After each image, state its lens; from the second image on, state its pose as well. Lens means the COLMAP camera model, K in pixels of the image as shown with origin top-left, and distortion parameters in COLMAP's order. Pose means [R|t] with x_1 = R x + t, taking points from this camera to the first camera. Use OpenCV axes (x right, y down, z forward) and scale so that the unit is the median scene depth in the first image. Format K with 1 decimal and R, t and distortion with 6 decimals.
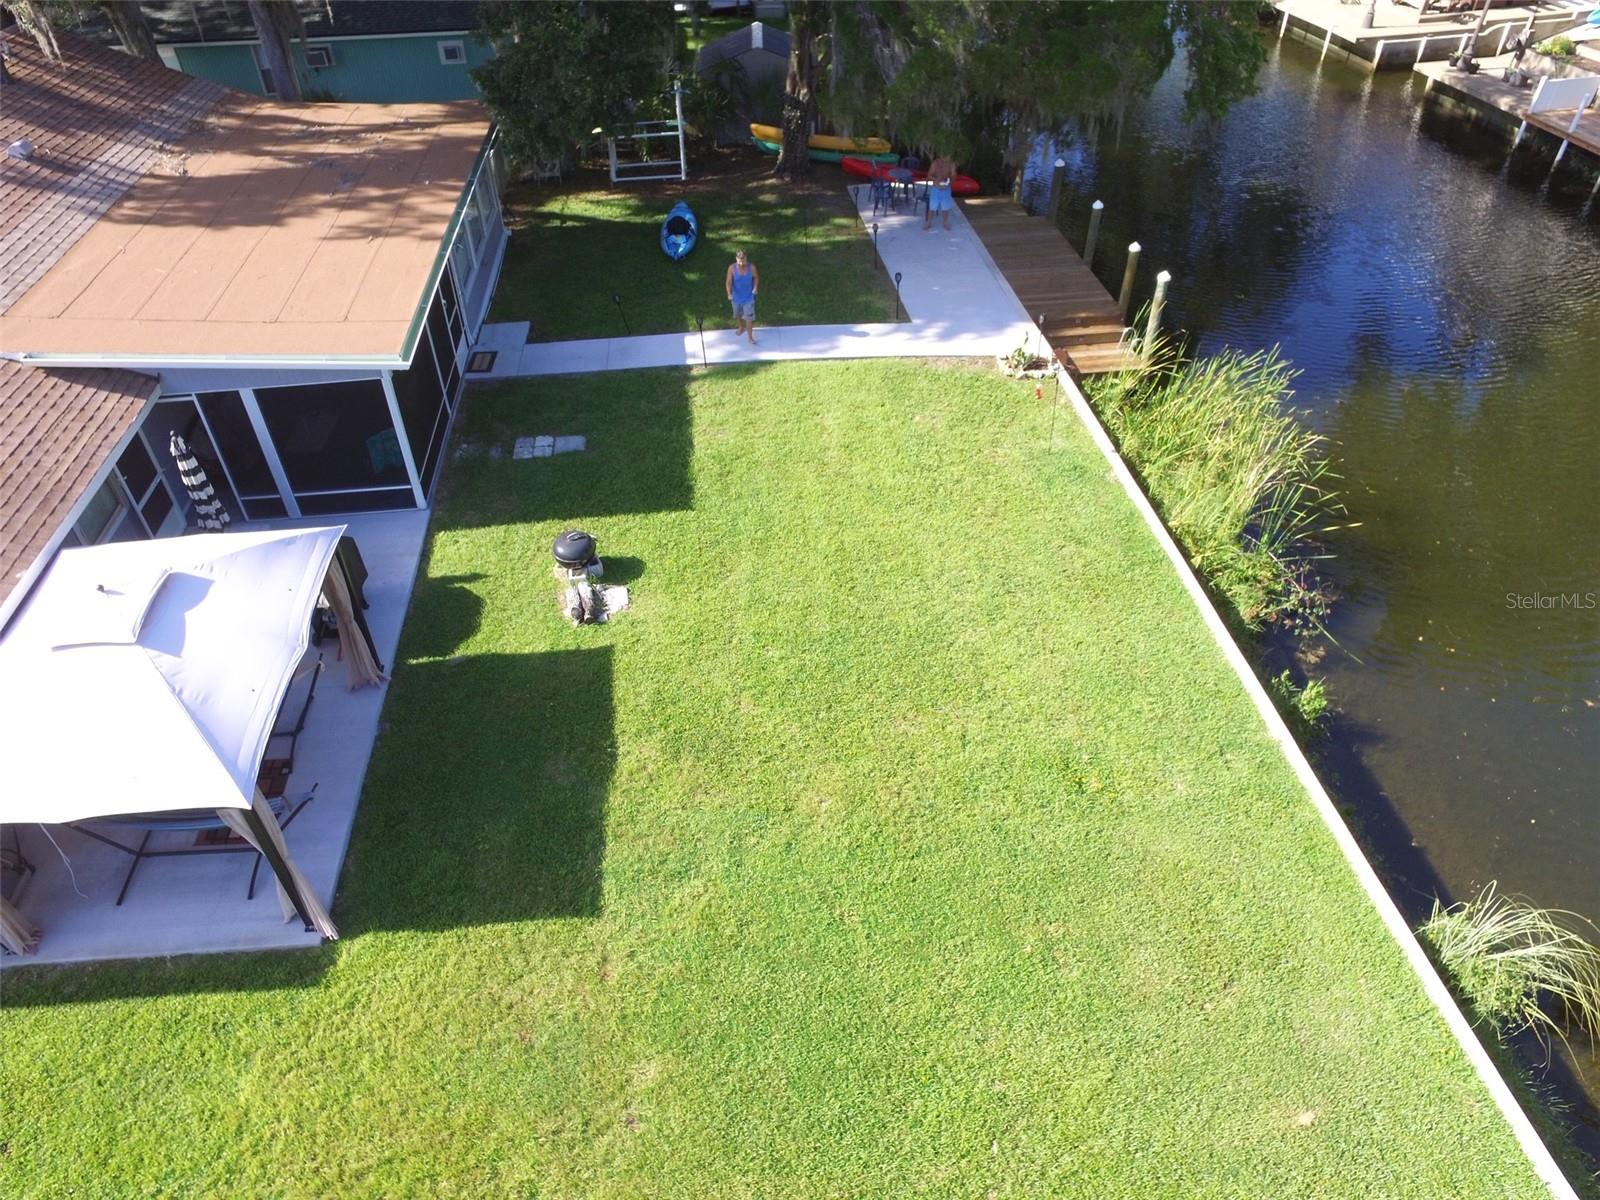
lens RADIAL K [[1086.9, 0, 790.2], [0, 1086.9, 607.3], [0, 0, 1]] dist [-0.123568, 0.095862]
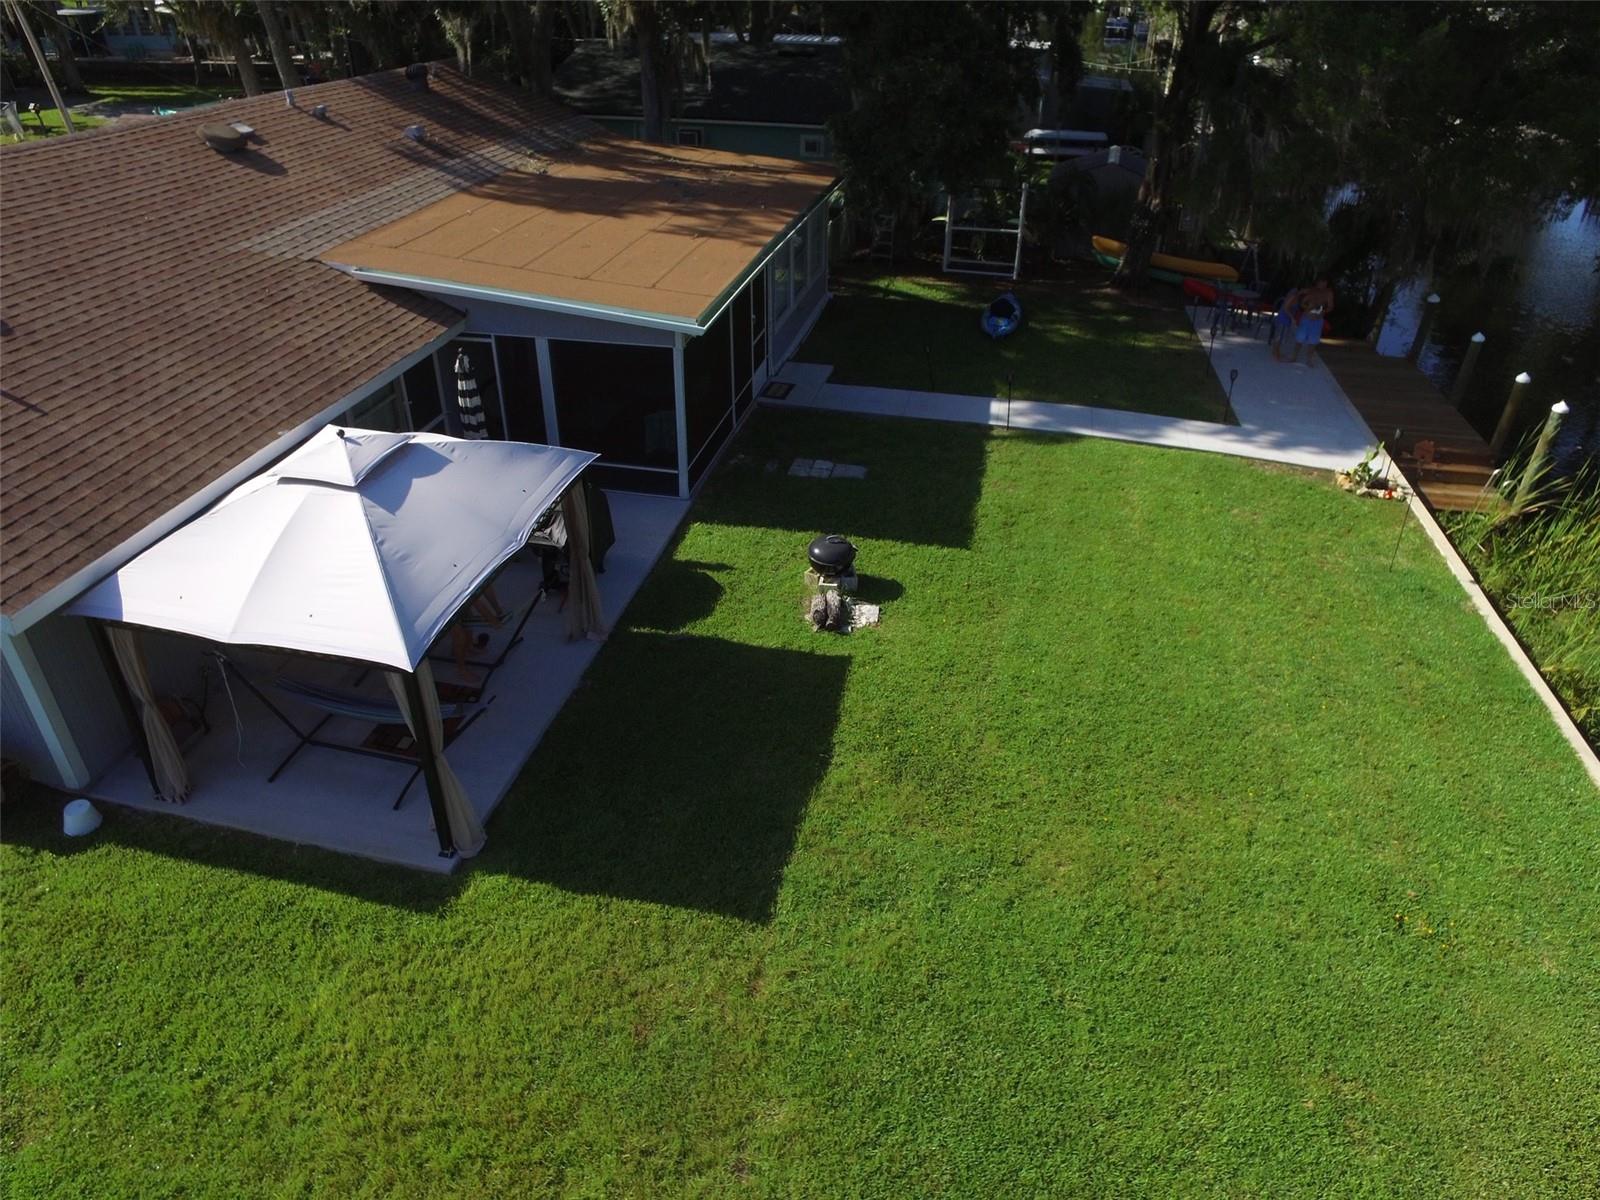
lens RADIAL K [[1086.9, 0, 790.2], [0, 1086.9, 607.3], [0, 0, 1]] dist [-0.123568, 0.095862]
pose [[0.952275, 0.182326, -0.244807, -0.001773], [-0.219139, 0.966657, -0.132485, 0.131487], [0.212489, 0.179809, 0.960478, 0.141163]]
